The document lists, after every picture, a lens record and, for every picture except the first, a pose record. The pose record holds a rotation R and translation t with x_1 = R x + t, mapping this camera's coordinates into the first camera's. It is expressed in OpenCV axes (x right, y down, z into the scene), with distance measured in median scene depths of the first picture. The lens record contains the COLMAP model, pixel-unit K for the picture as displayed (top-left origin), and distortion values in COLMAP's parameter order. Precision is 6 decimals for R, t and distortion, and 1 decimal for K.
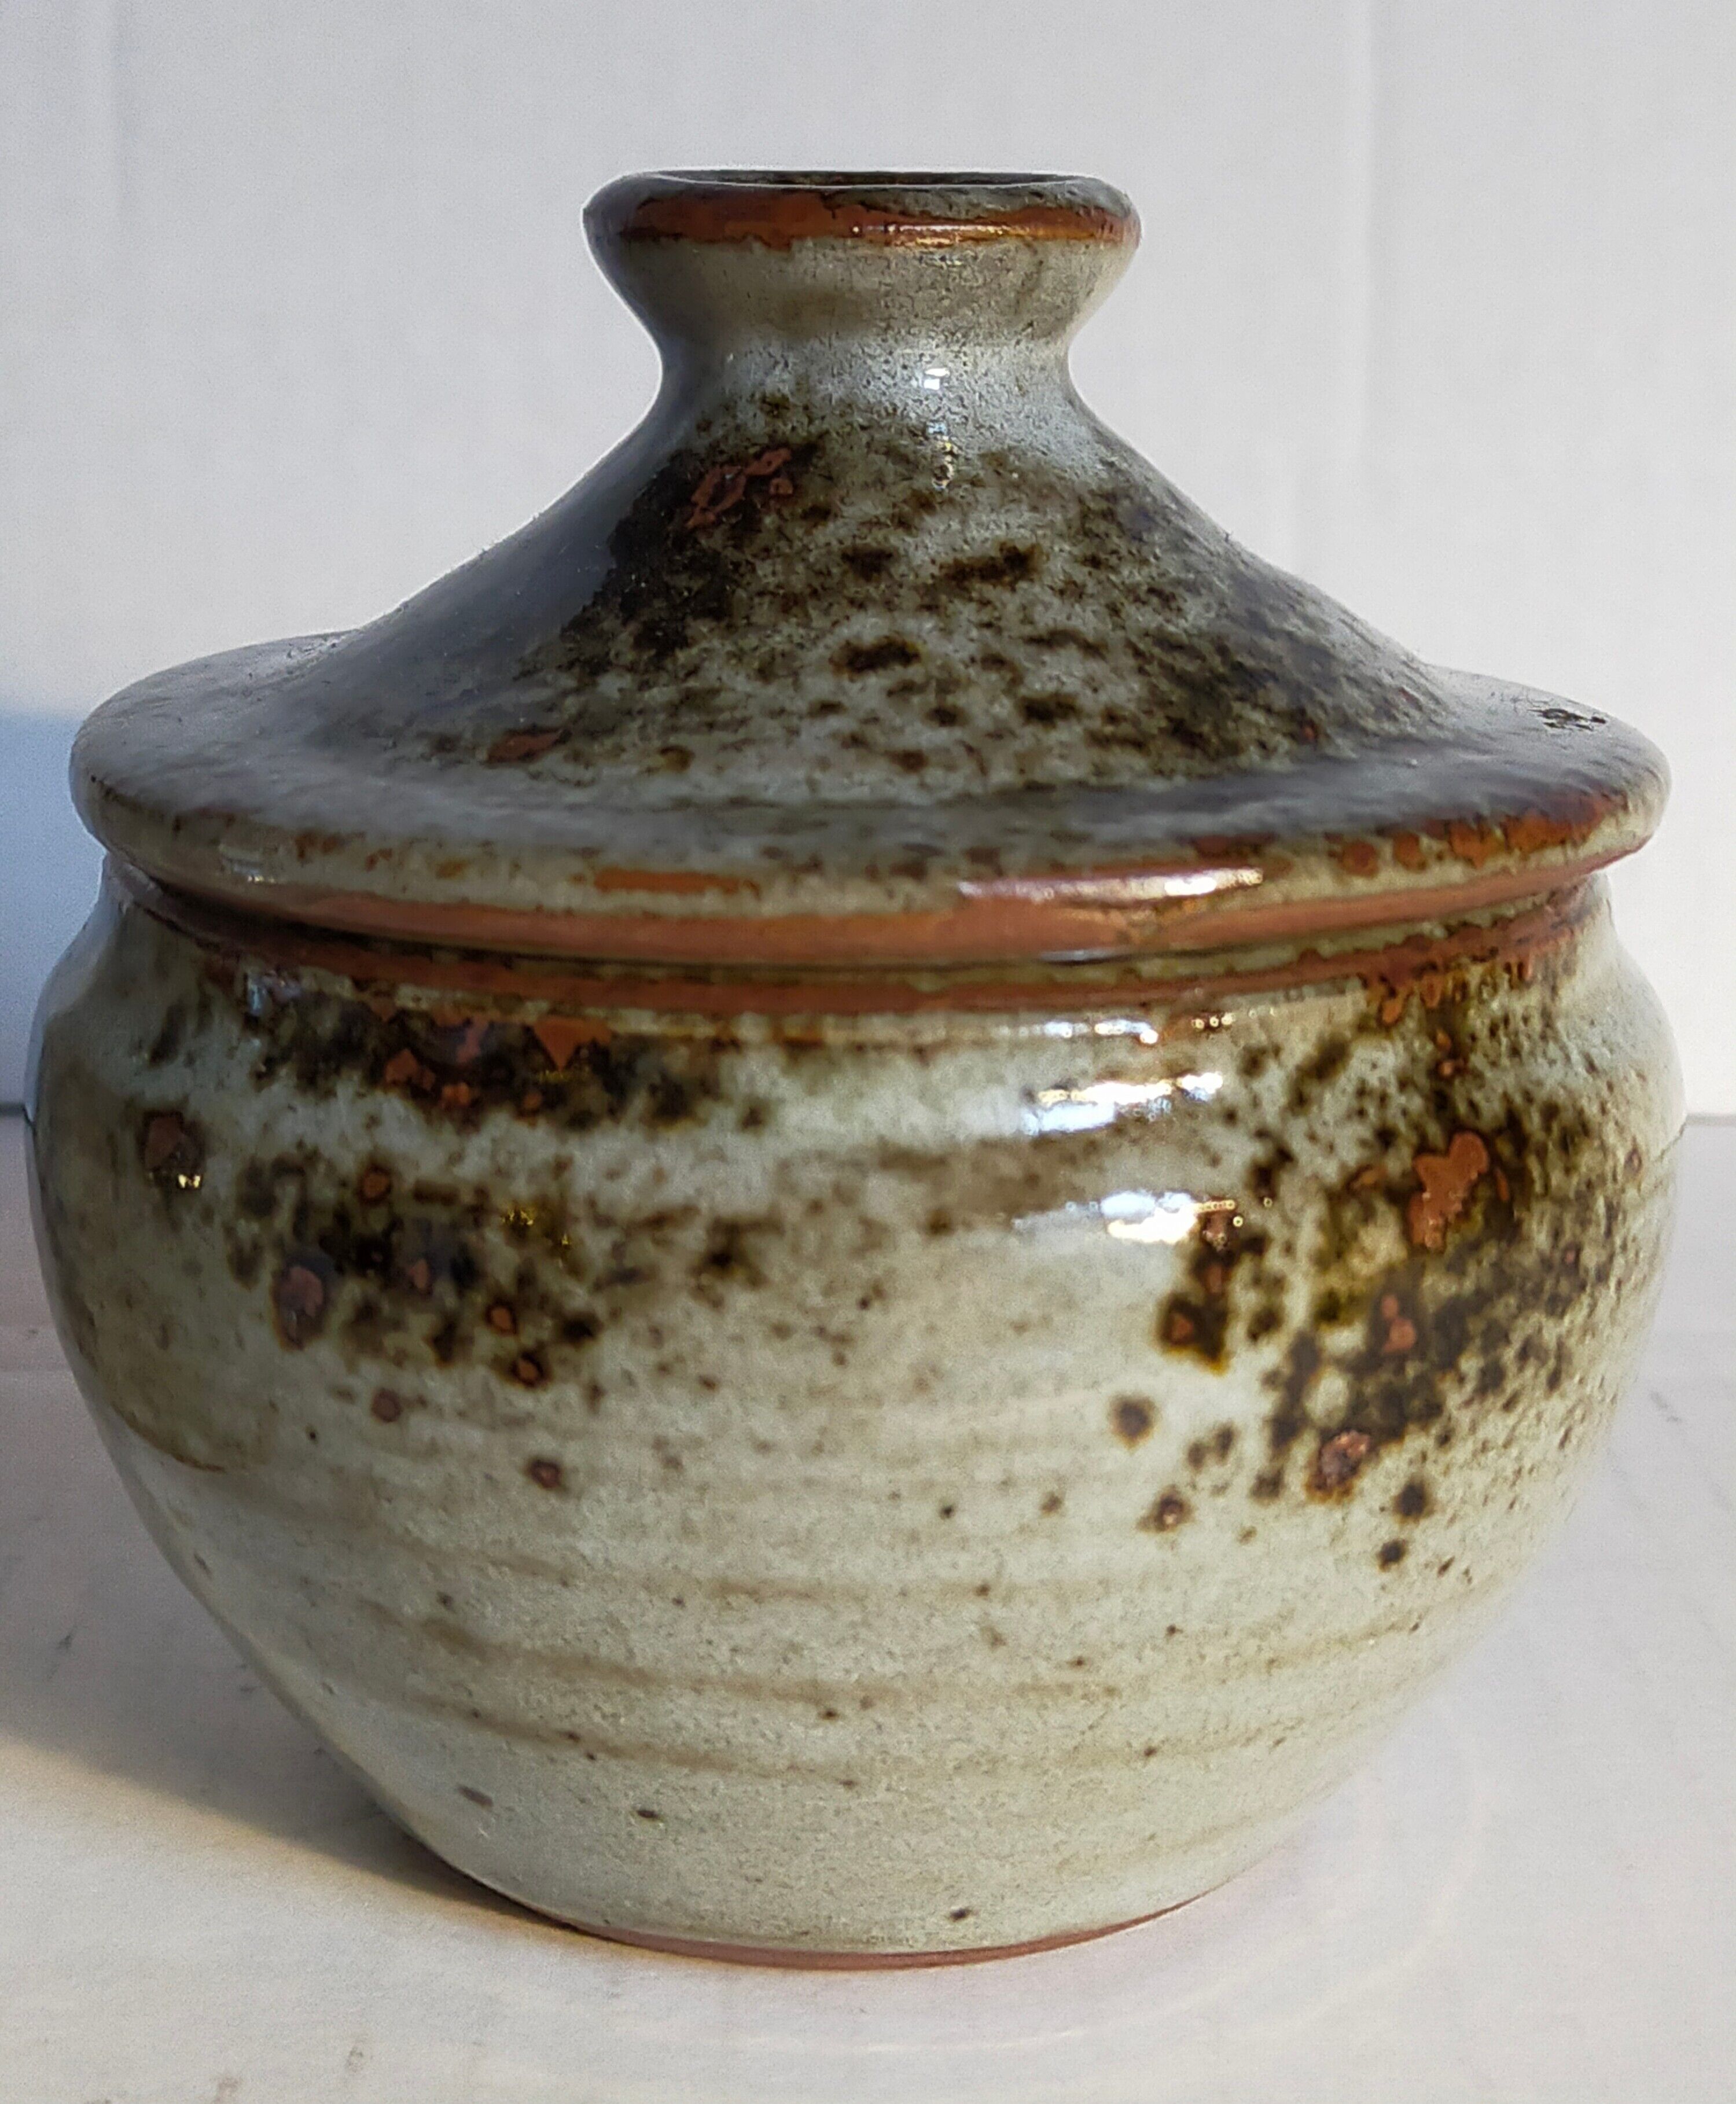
lens RADIAL K [[3599.5, 0, 846.7], [0, 3599.5, 952.0], [0, 0, 1]] dist [0.087511, 0.000000]
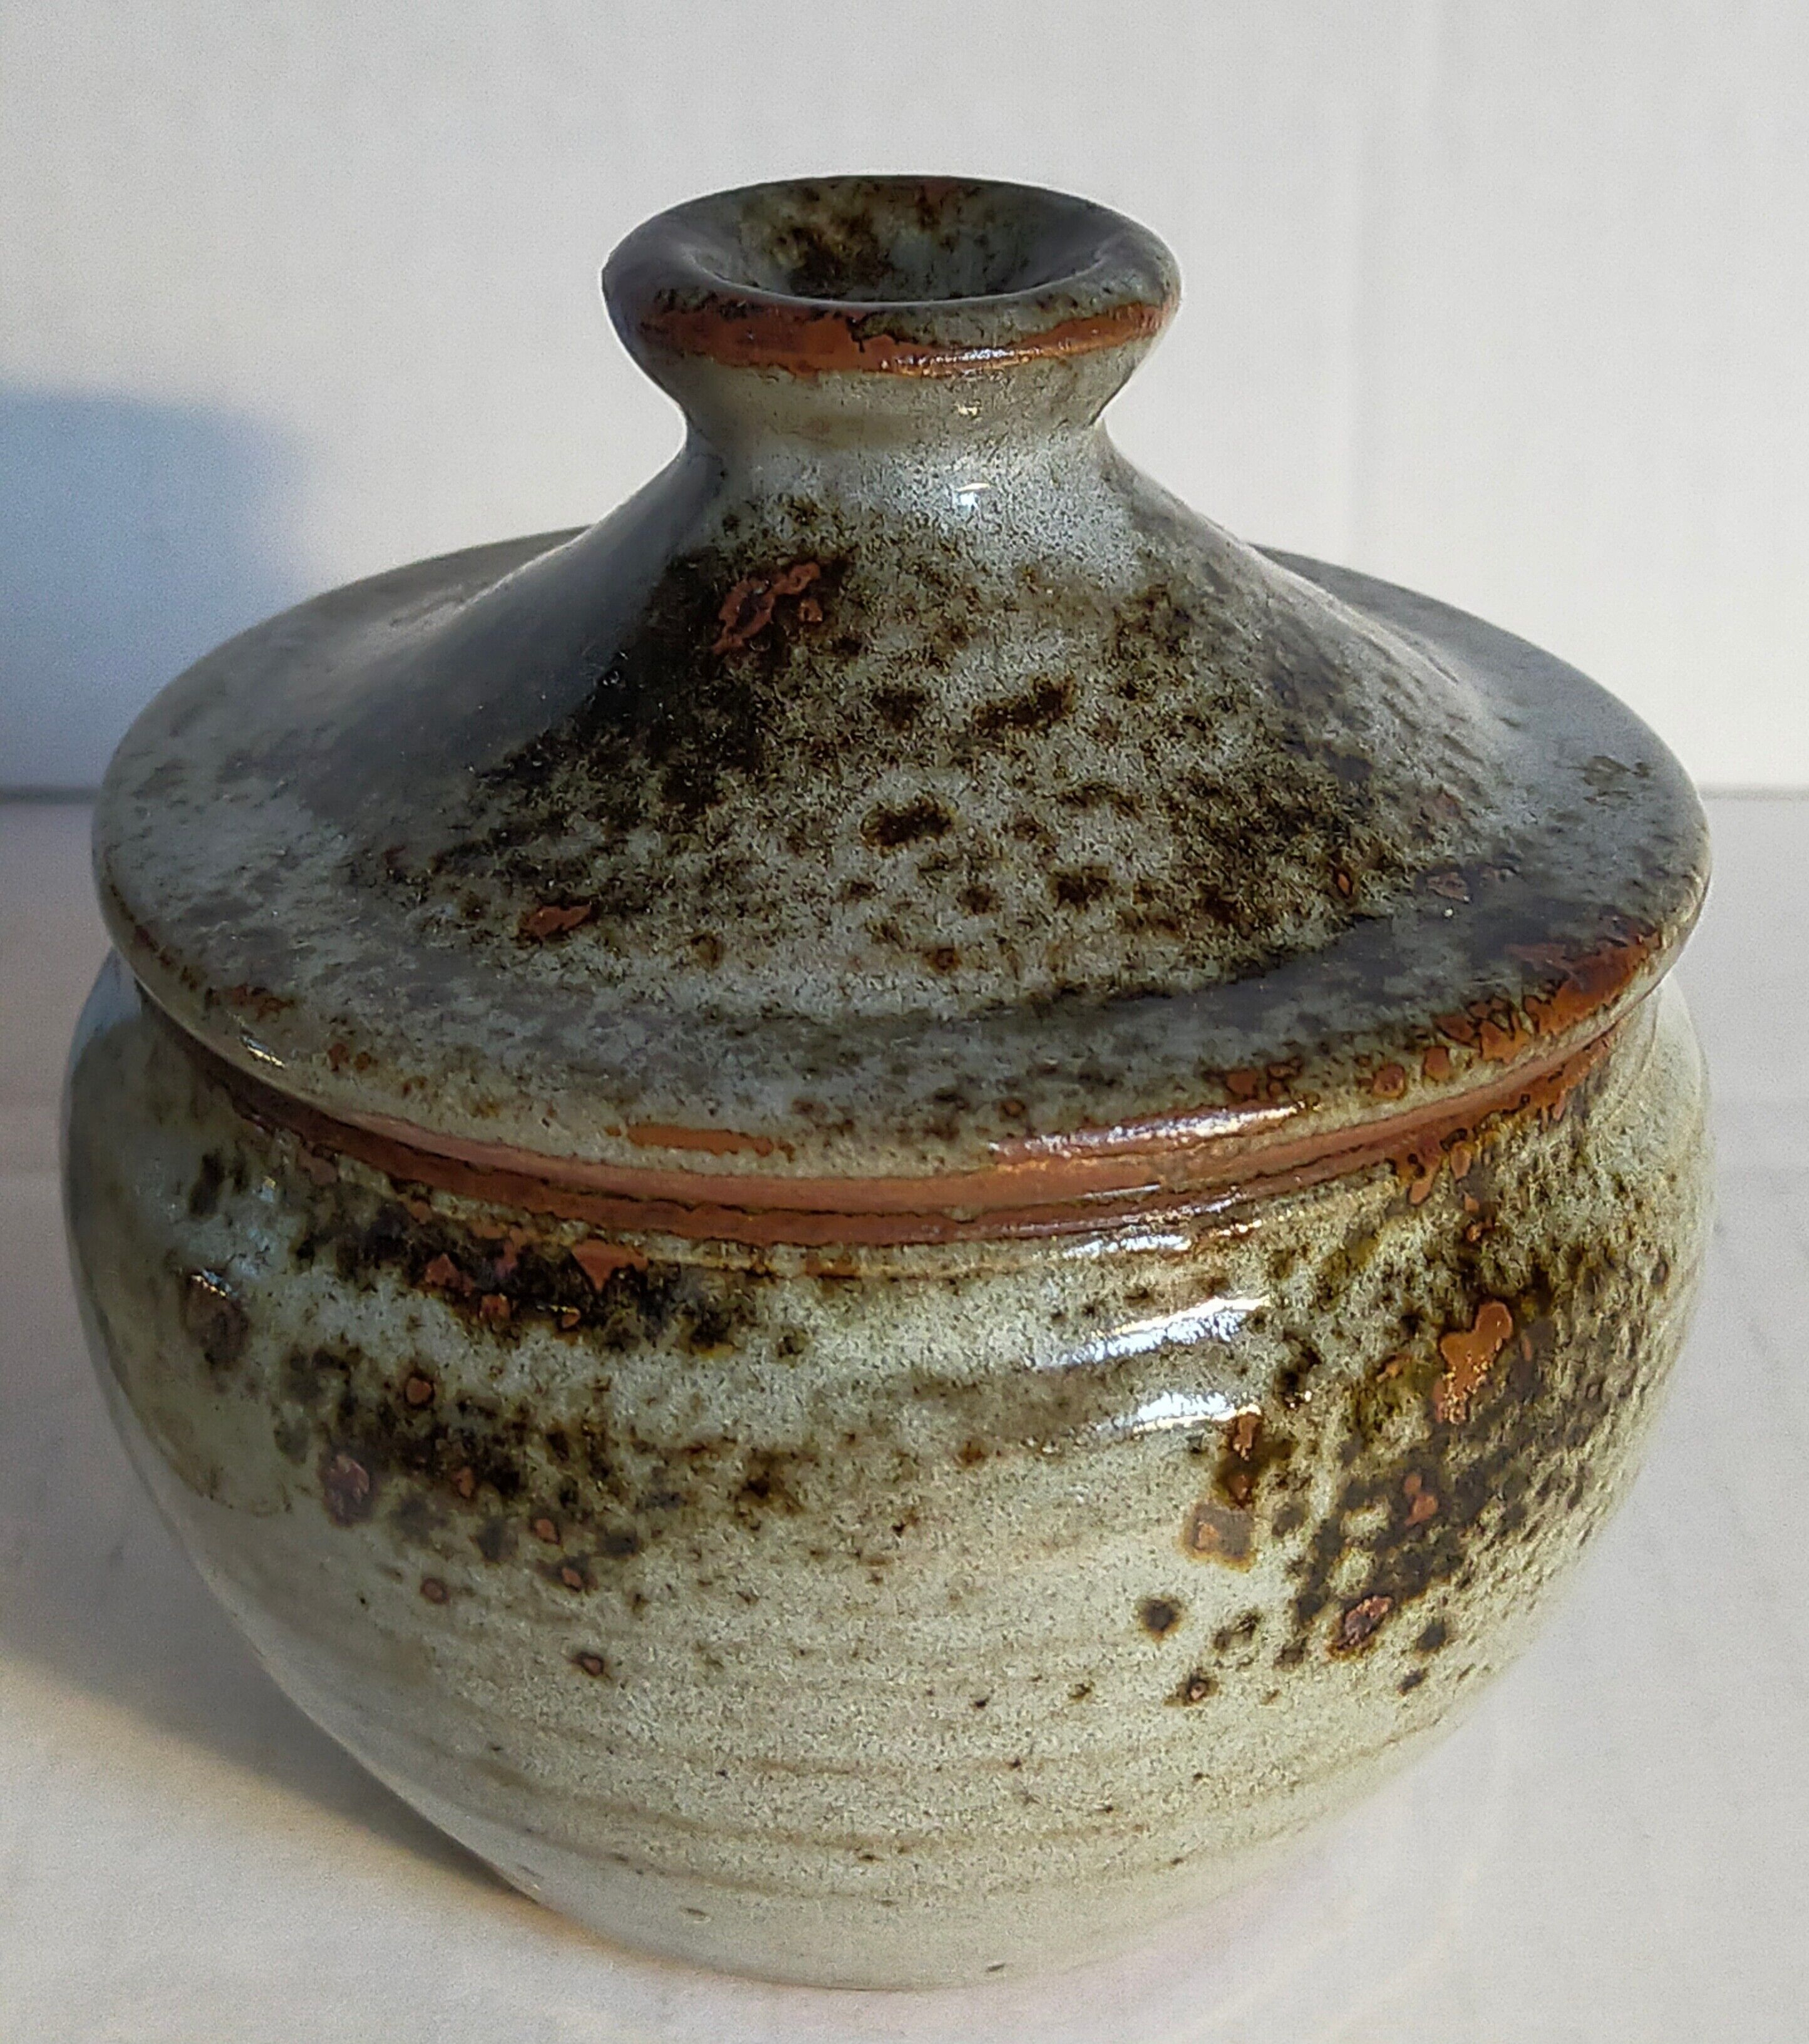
lens RADIAL K [[3878.9, 0, 920.5], [0, 3878.9, 817.6], [0, 0, 1]] dist [0.094272, 0.000000]
pose [[0.999957, -0.006549, 0.006570, 0.004782], [0.005239, 0.983171, 0.182614, -0.288284], [-0.007655, -0.182571, 0.983163, -0.050999]]
